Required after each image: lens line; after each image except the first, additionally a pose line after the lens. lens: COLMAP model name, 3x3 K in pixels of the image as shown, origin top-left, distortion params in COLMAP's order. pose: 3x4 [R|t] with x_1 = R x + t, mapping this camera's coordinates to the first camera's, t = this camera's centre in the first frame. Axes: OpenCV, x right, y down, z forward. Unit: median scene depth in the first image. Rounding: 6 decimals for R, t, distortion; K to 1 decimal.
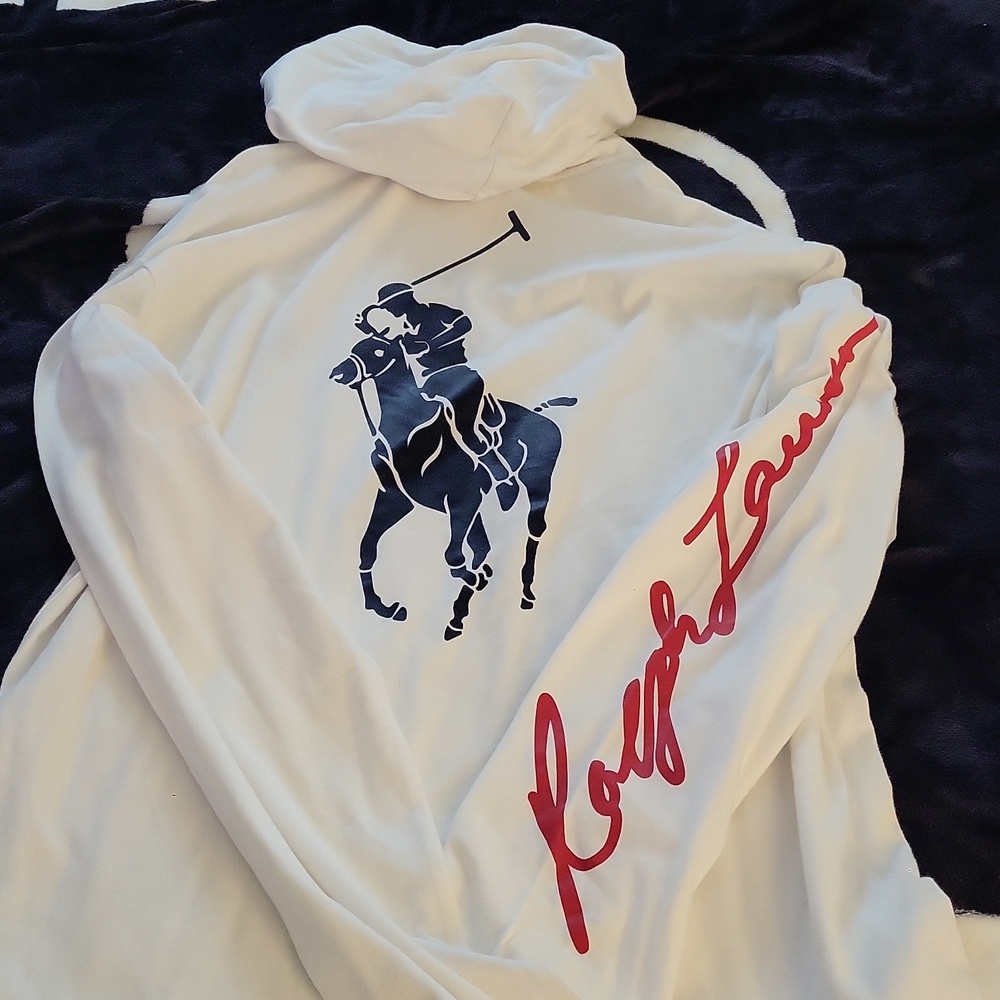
lens RADIAL K [[1516.4, 0, 554.3], [0, 1516.4, 499.9], [0, 0, 1]] dist [0.022671, 0.008261]
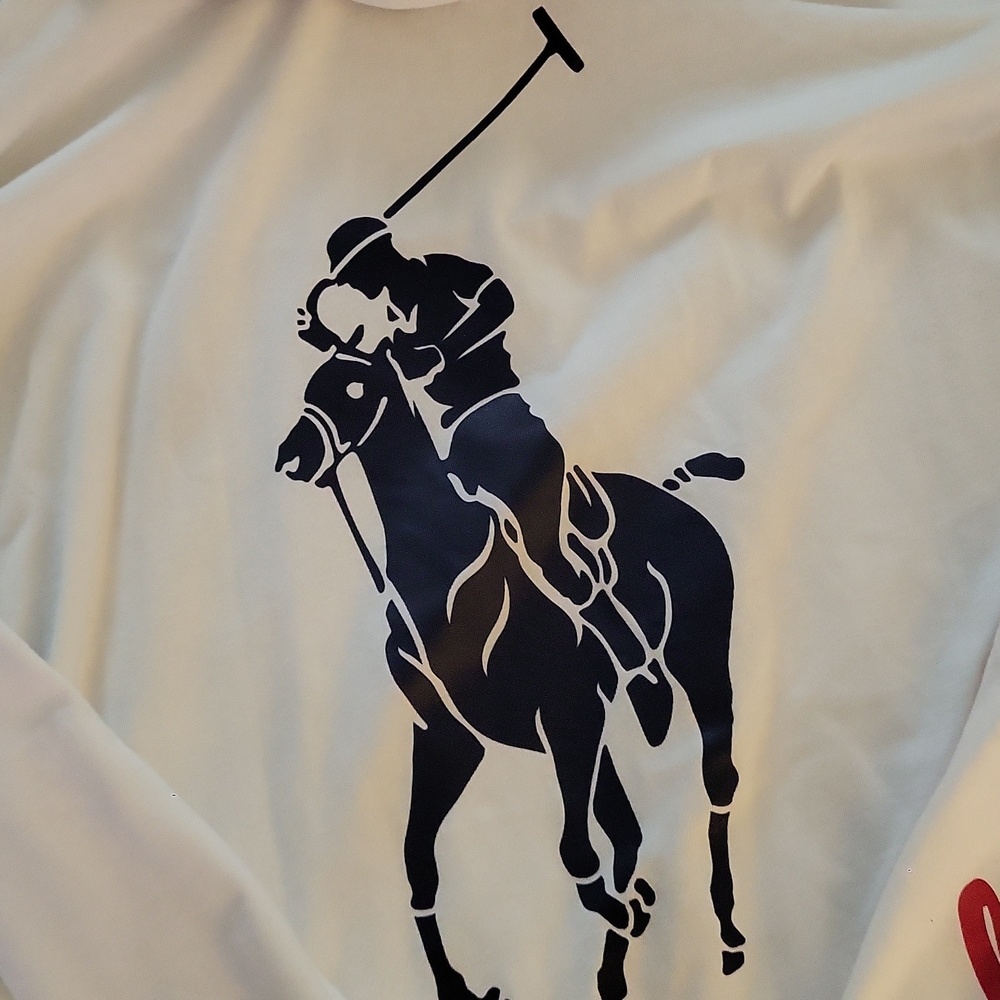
lens RADIAL K [[1516.4, 0, 554.3], [0, 1516.4, 499.9], [0, 0, 1]] dist [0.022671, 0.008261]
pose [[0.987079, -0.152837, -0.048114, -0.026283], [0.159572, 0.910424, 0.381660, -0.264138], [-0.014528, -0.384407, 0.923050, 0.501222]]
